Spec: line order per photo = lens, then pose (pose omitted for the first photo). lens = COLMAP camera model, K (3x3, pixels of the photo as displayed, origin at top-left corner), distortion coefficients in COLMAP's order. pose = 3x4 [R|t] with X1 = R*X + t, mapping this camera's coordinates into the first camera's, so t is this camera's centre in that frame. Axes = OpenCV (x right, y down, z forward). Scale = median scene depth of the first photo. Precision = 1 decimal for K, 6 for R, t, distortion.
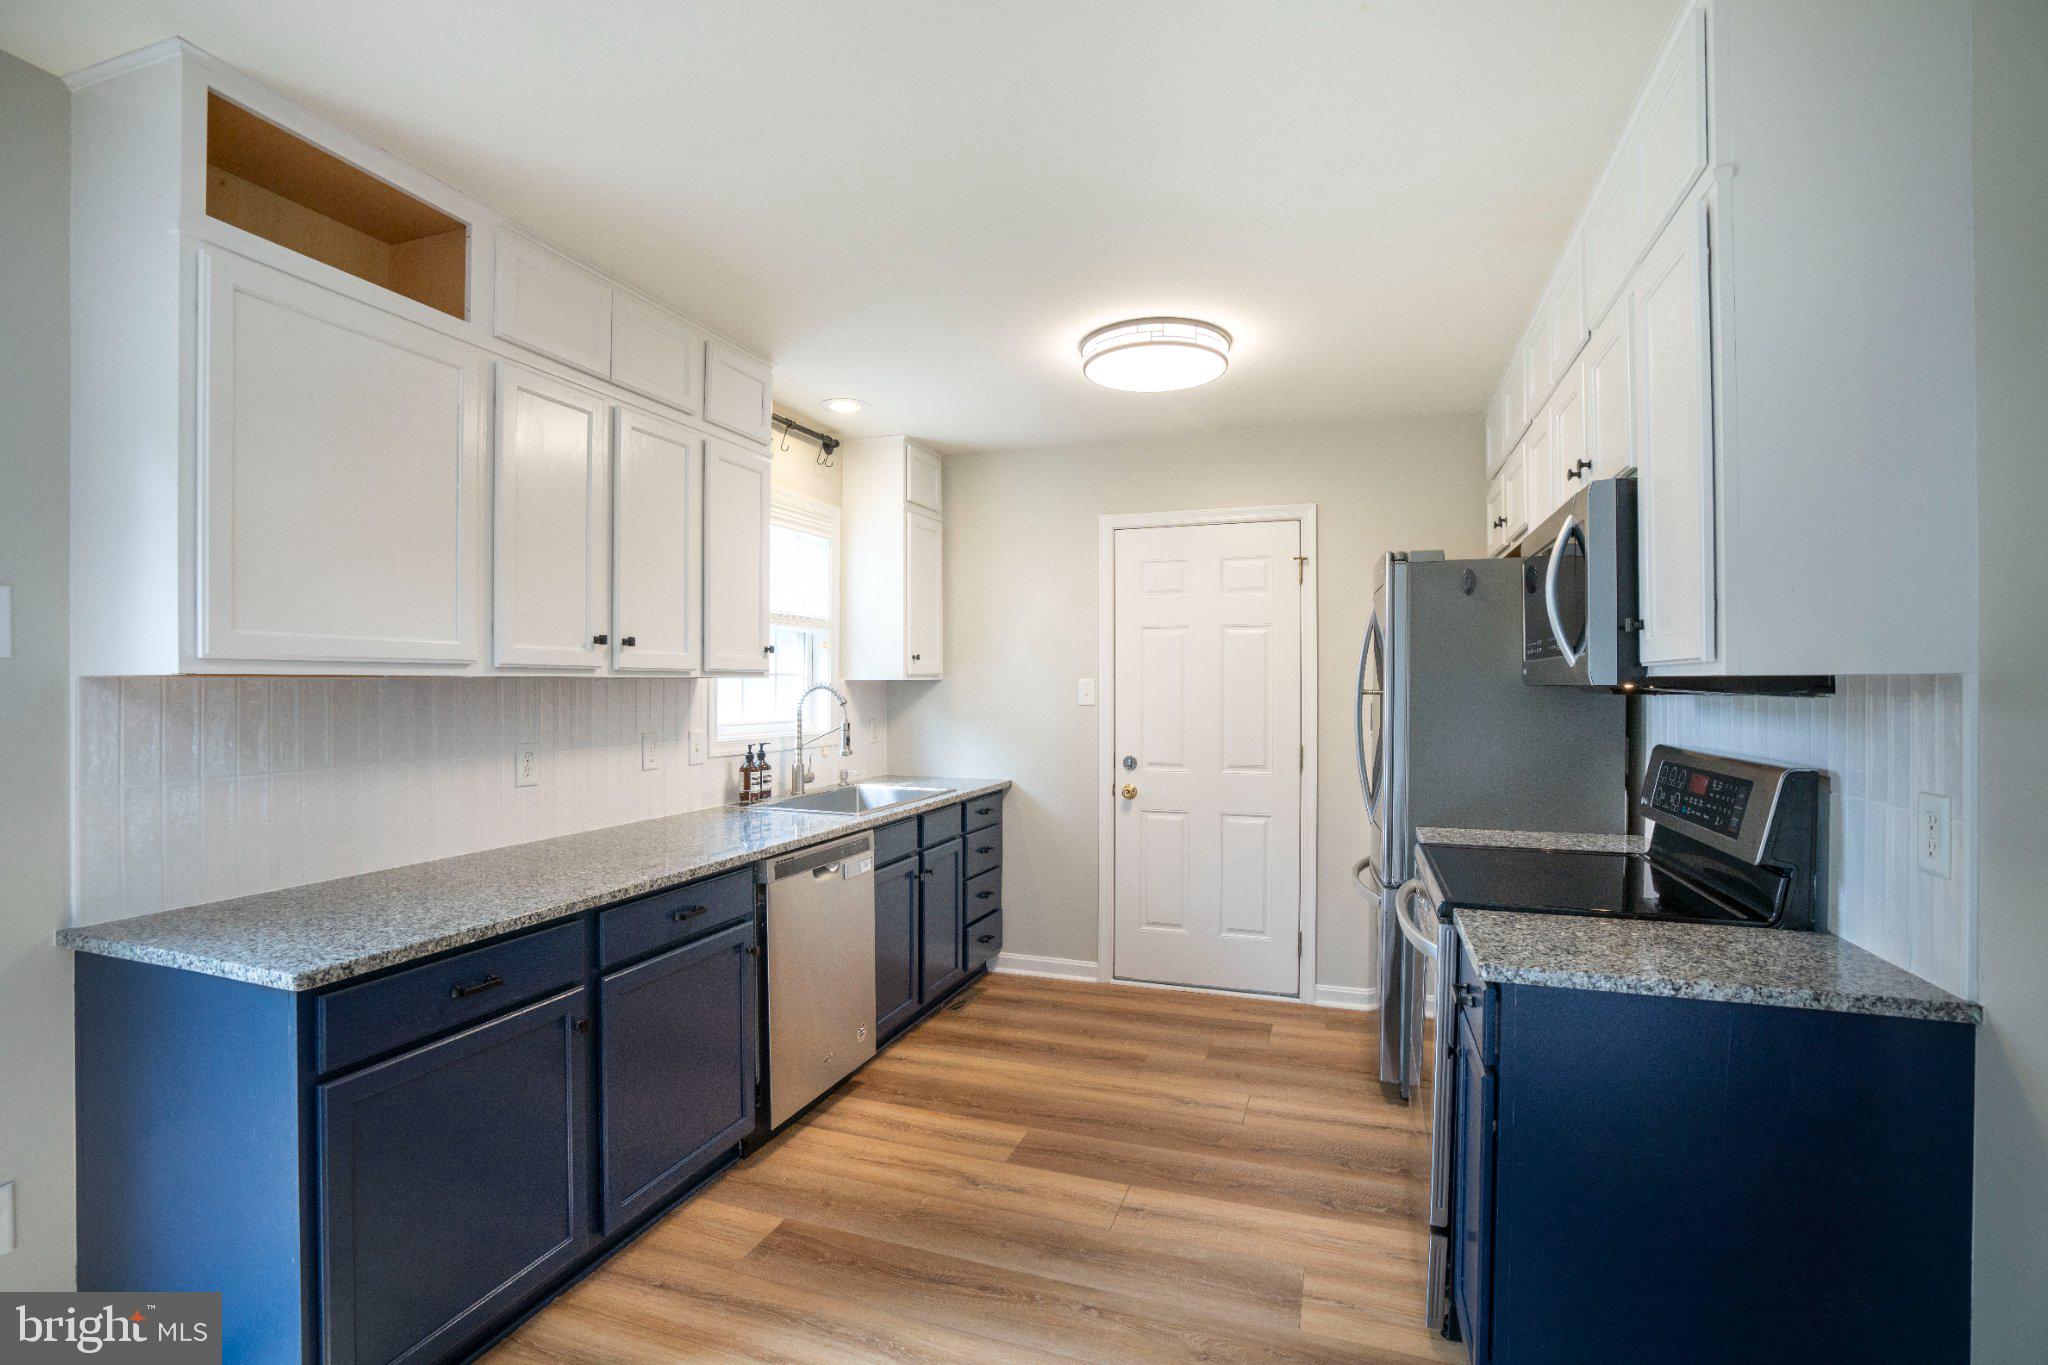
lens RADIAL K [[944.9, 0, 1017.0], [0, 944.9, 686.2], [0, 0, 1]] dist [-0.058848, 0.021874]
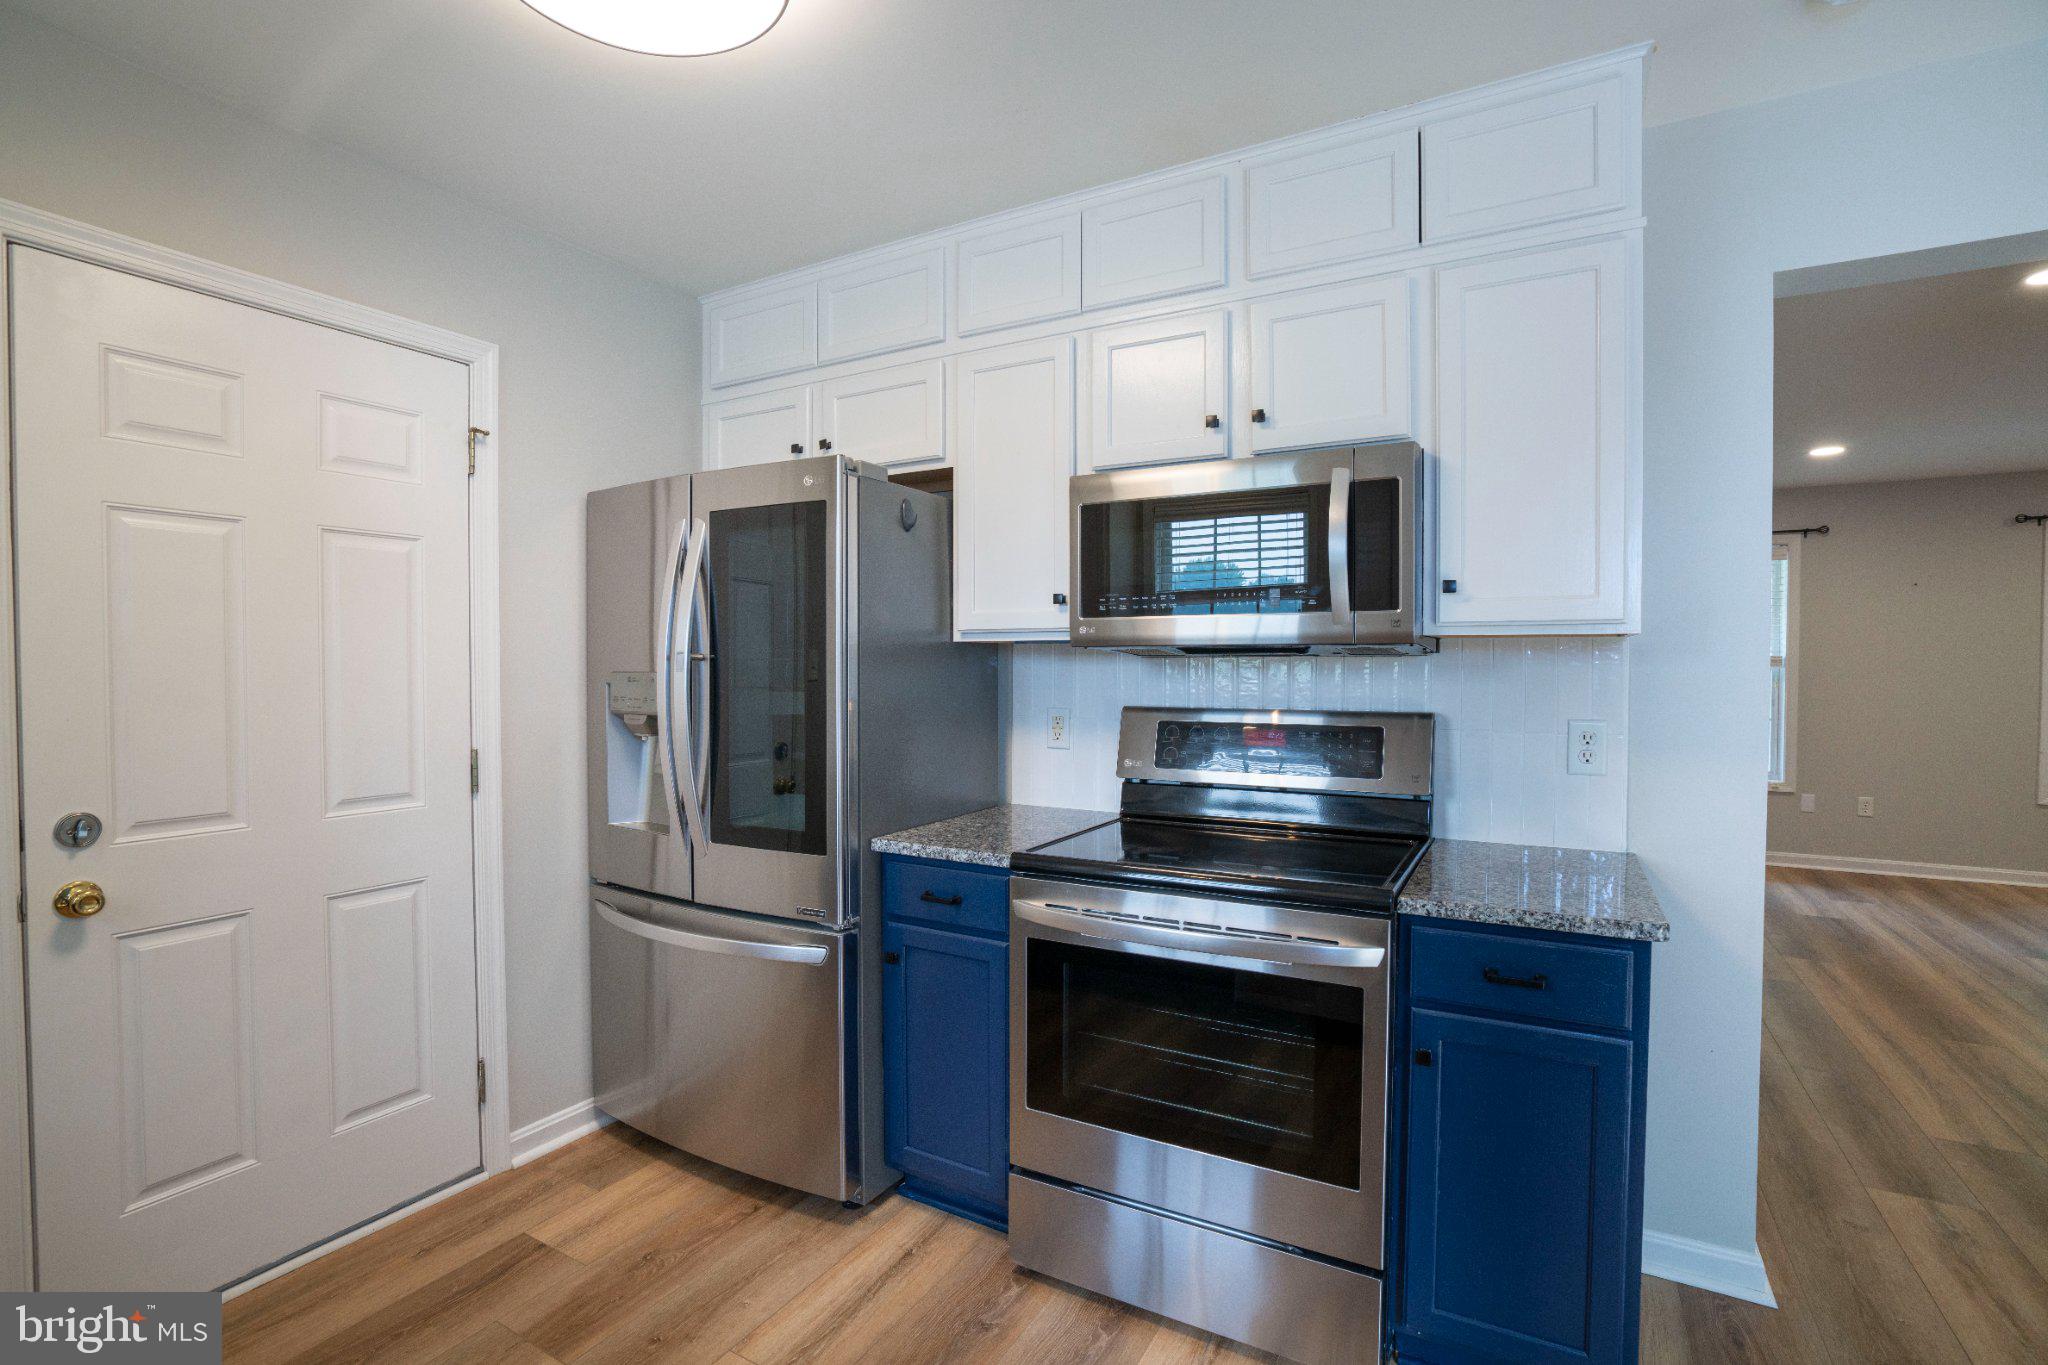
lens RADIAL K [[944.9, 0, 1030.1], [0, 944.9, 672.9], [0, 0, 1]] dist [-0.058848, 0.021874]
pose [[0.176775, -0.016466, 0.984114, -0.248775], [0.001678, 0.999864, 0.016428, 0.007950], [-0.984250, -0.001253, 0.176779, 0.659533]]
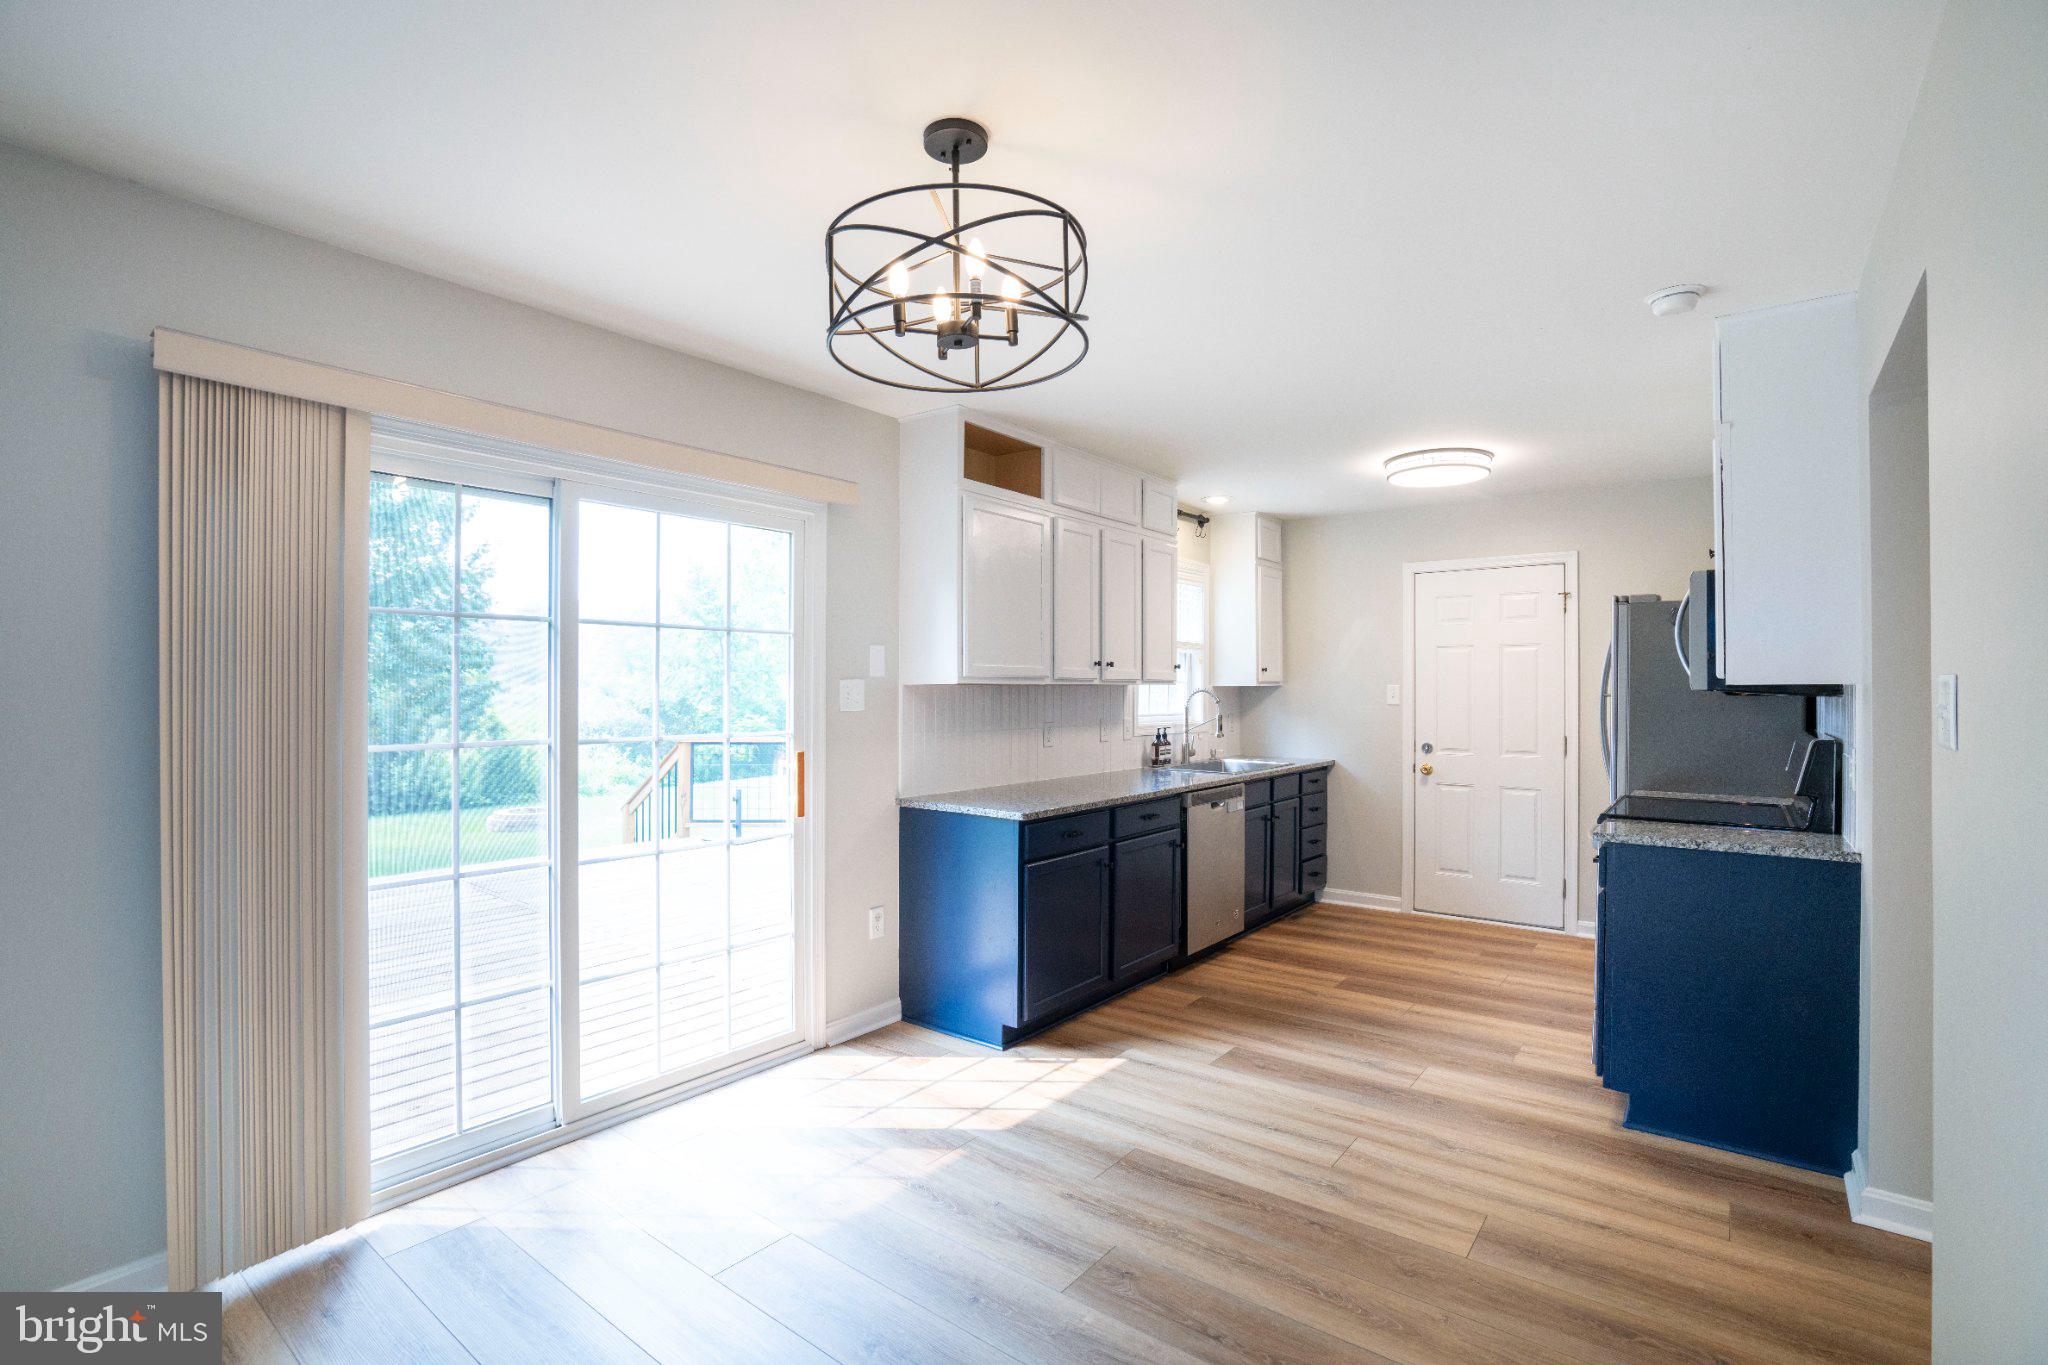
lens RADIAL K [[944.9, 0, 1025.6], [0, 944.9, 686.0], [0, 0, 1]] dist [-0.058848, 0.021874]
pose [[0.951662, 0.000662, -0.307148, -0.018637], [-0.002249, 0.999986, -0.004814, 0.001283], [0.307140, 0.005272, 0.951650, -0.548928]]
